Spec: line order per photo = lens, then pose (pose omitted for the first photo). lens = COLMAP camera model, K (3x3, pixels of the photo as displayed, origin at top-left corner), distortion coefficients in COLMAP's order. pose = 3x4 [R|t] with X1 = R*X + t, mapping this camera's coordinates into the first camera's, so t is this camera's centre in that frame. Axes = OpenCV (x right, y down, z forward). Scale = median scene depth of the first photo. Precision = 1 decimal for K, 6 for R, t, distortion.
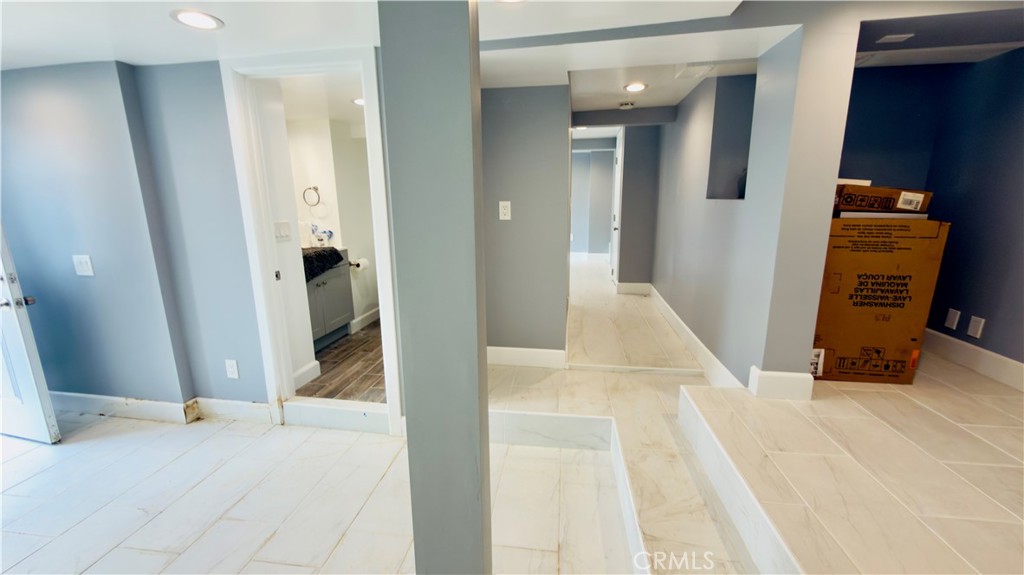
lens RADIAL K [[403.6, 0, 512.0], [0, 403.6, 287.5], [0, 0, 1]] dist [0.000982, -0.000034]
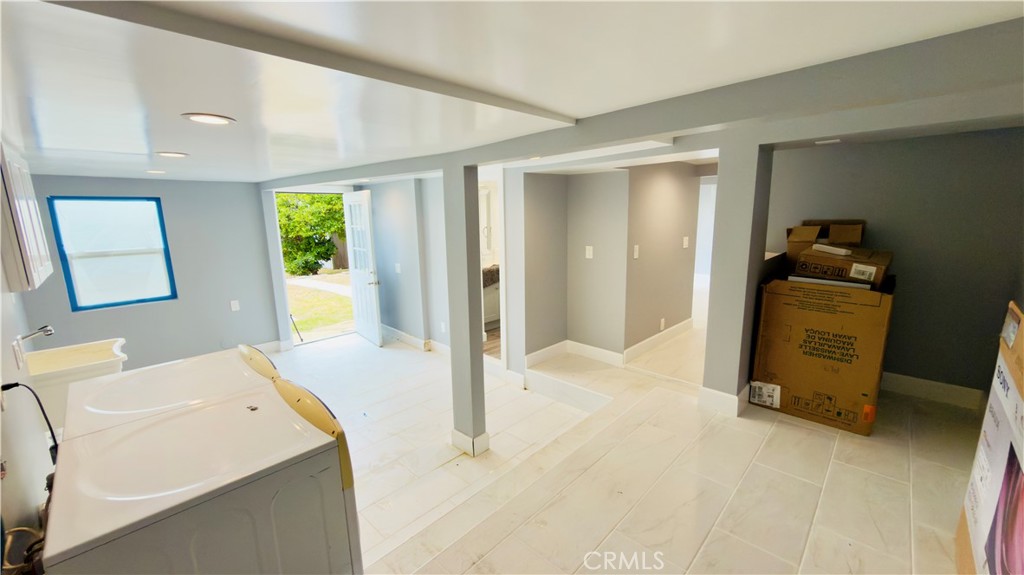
lens RADIAL K [[403.6, 0, 512.0], [0, 403.6, 287.5], [0, 0, 1]] dist [0.000982, -0.000034]
pose [[0.811667, 0.104194, -0.574752, 0.820795], [-0.112842, 0.993397, 0.020732, -0.079825], [0.573117, 0.048029, 0.818065, -0.492523]]
